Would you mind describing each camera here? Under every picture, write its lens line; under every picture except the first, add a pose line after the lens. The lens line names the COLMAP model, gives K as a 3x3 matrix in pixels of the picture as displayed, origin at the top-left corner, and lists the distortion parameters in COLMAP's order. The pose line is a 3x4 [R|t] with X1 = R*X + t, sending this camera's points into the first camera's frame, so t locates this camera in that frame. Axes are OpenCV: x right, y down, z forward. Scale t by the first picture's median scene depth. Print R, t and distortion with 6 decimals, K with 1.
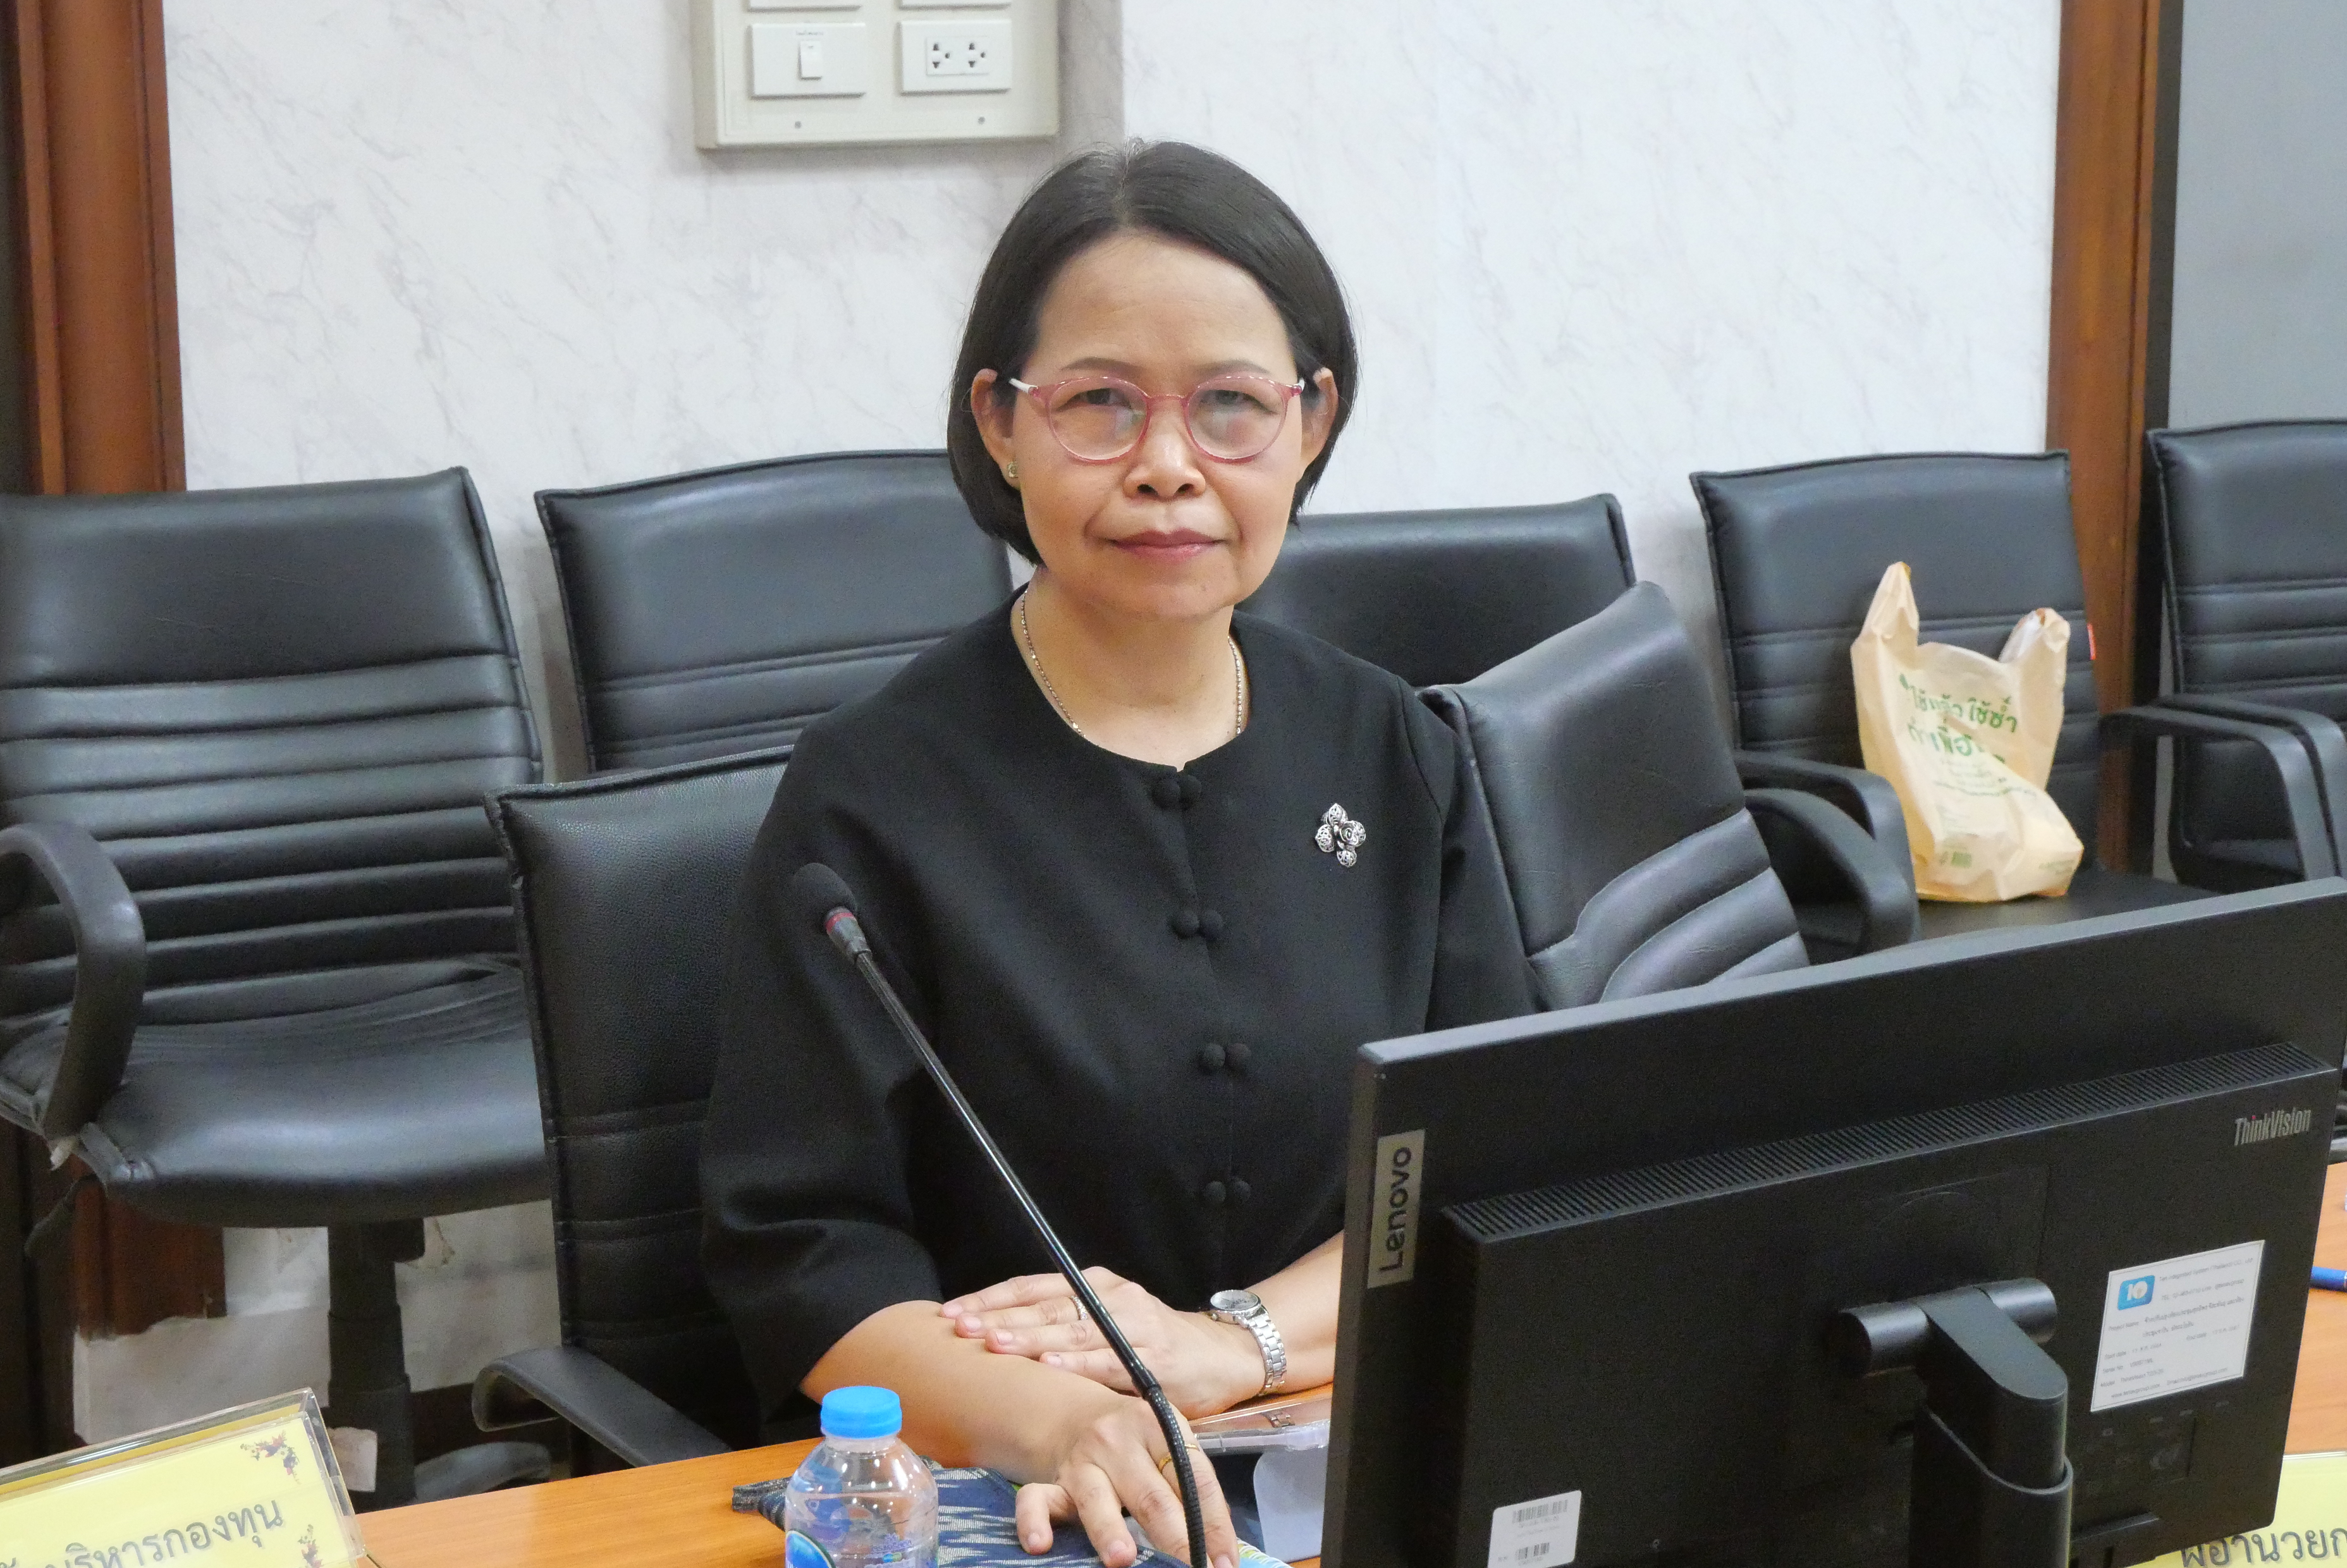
lens RADIAL K [[4249.0, 0, 1173.5], [0, 4249.0, 784.0], [0, 0, 1]] dist [0.027812, 0.100525]
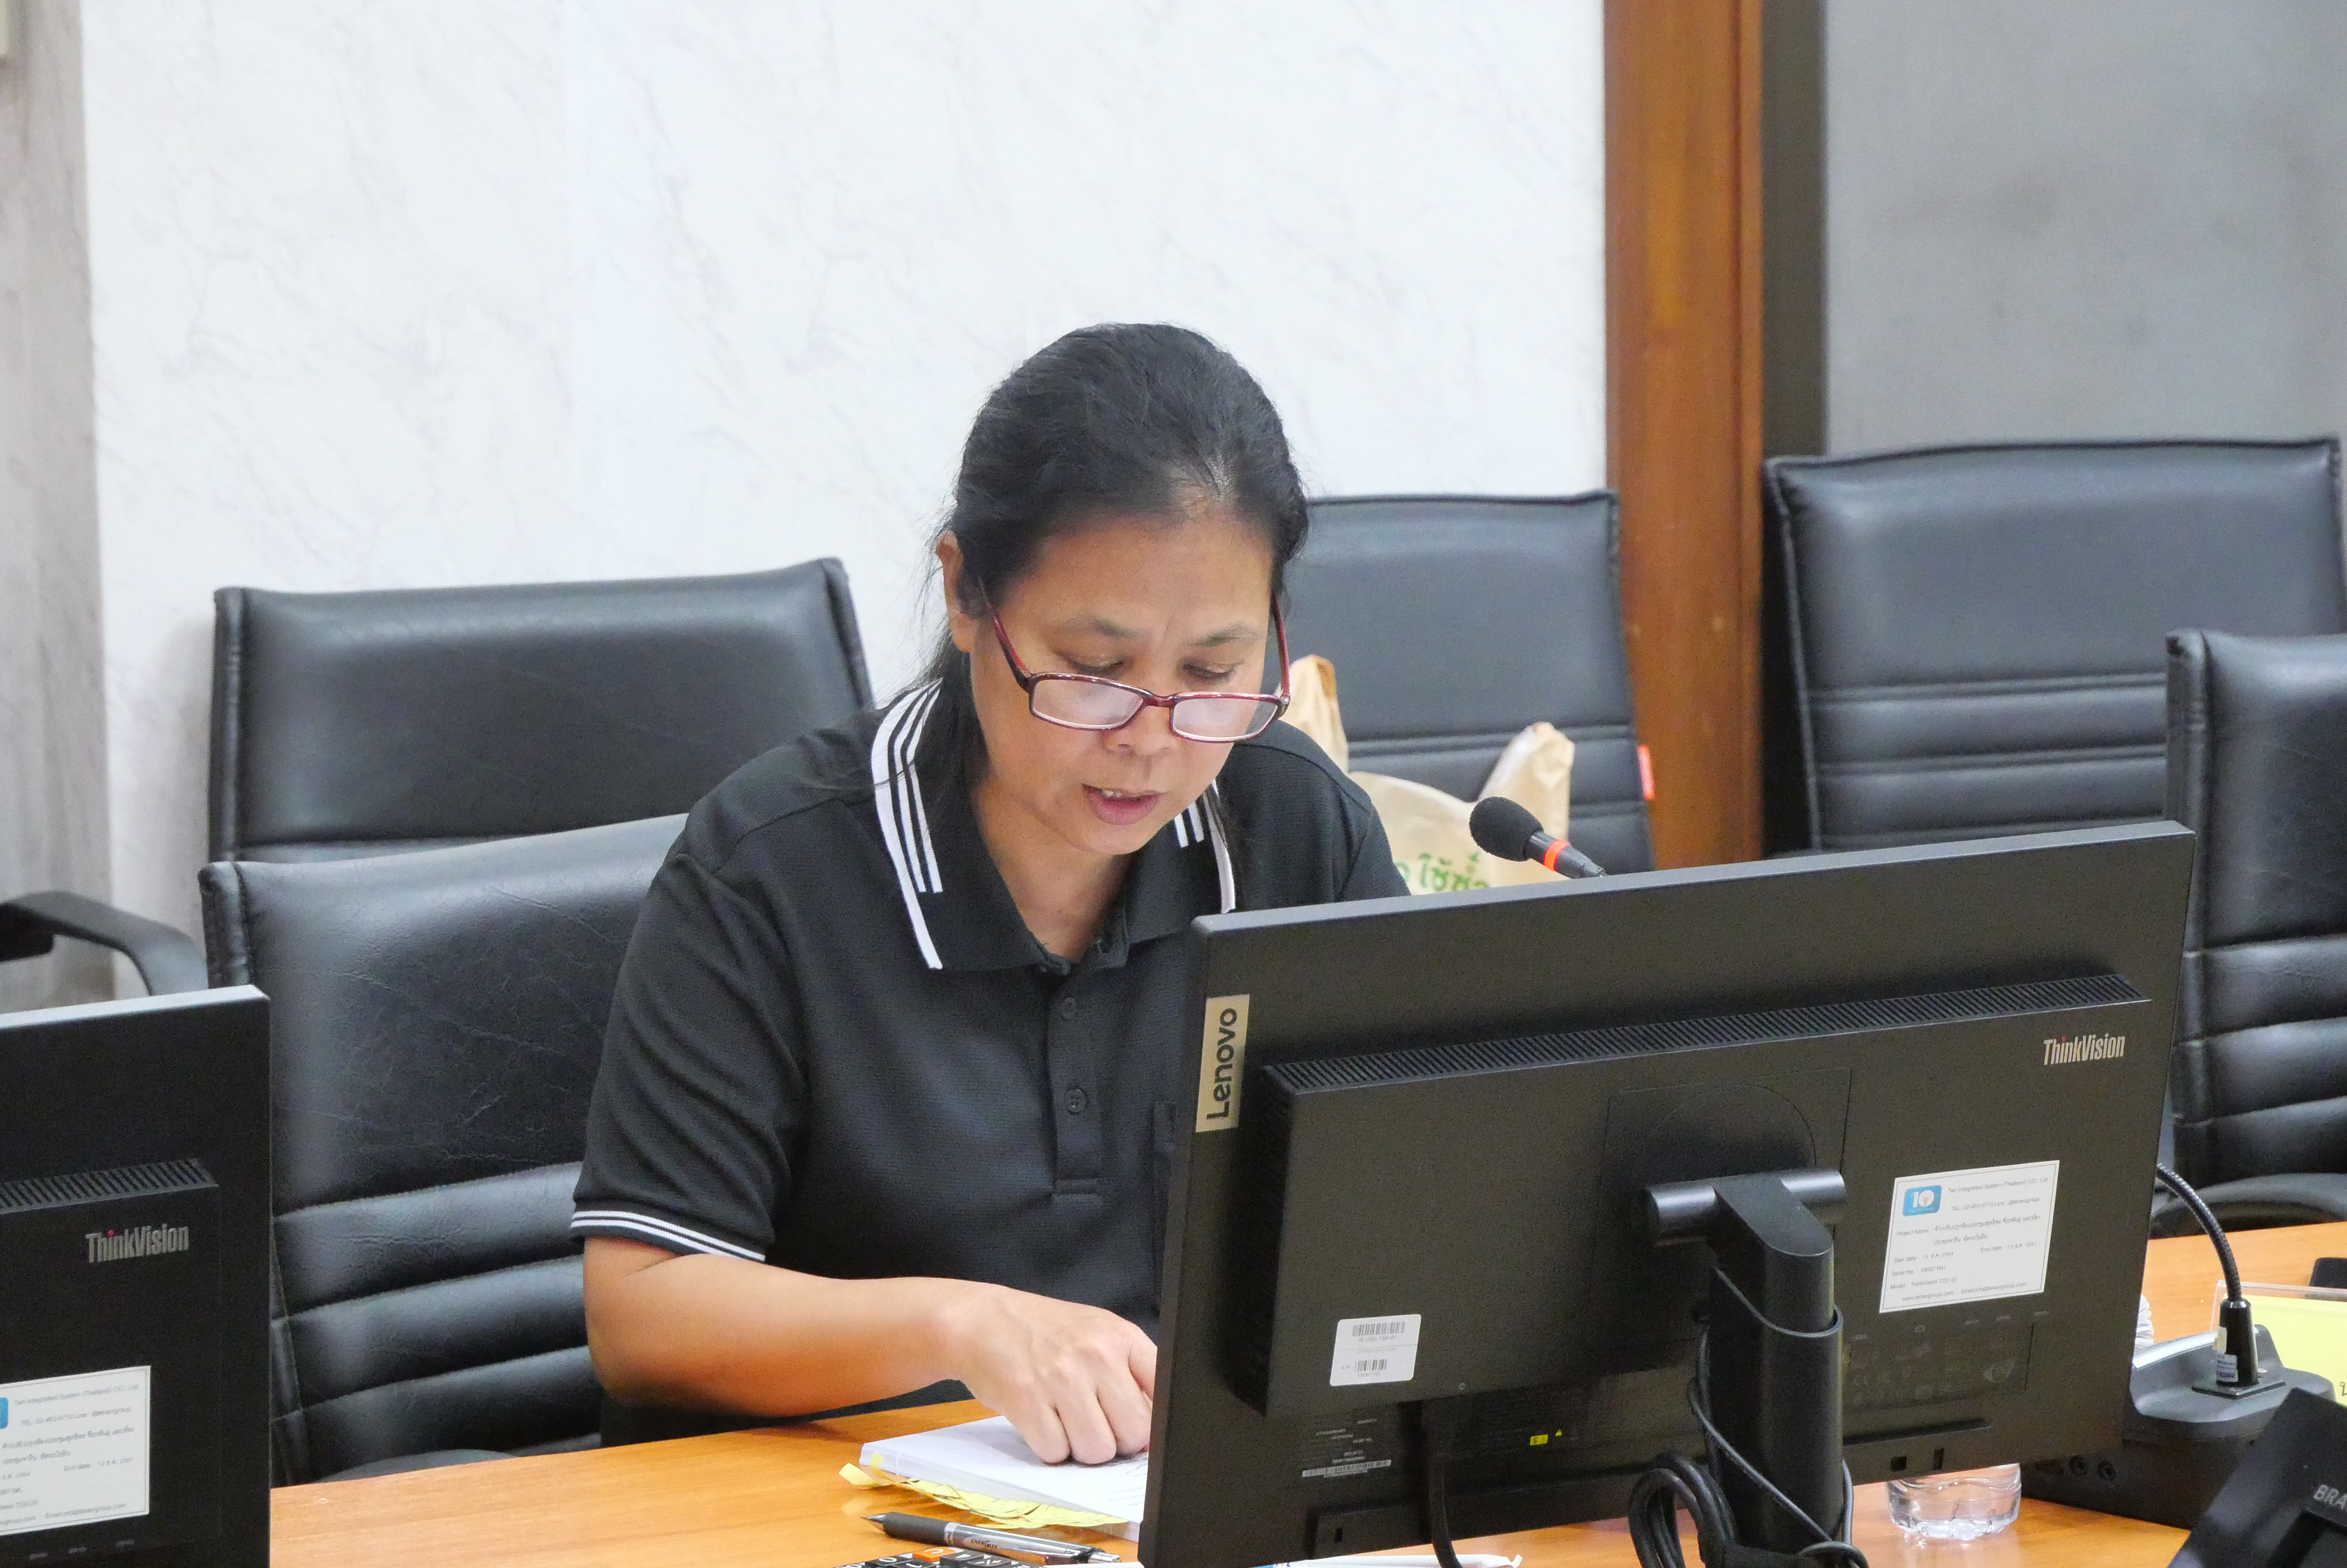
lens RADIAL K [[8050.3, 0, 1173.5], [0, 8050.3, 784.0], [0, 0, 1]] dist [0.046520, 0.332206]
pose [[0.998613, -0.001849, -0.052610, 0.252747], [-0.000084, 0.999326, -0.036704, 0.018818], [0.052642, 0.036657, 0.997940, -0.344825]]
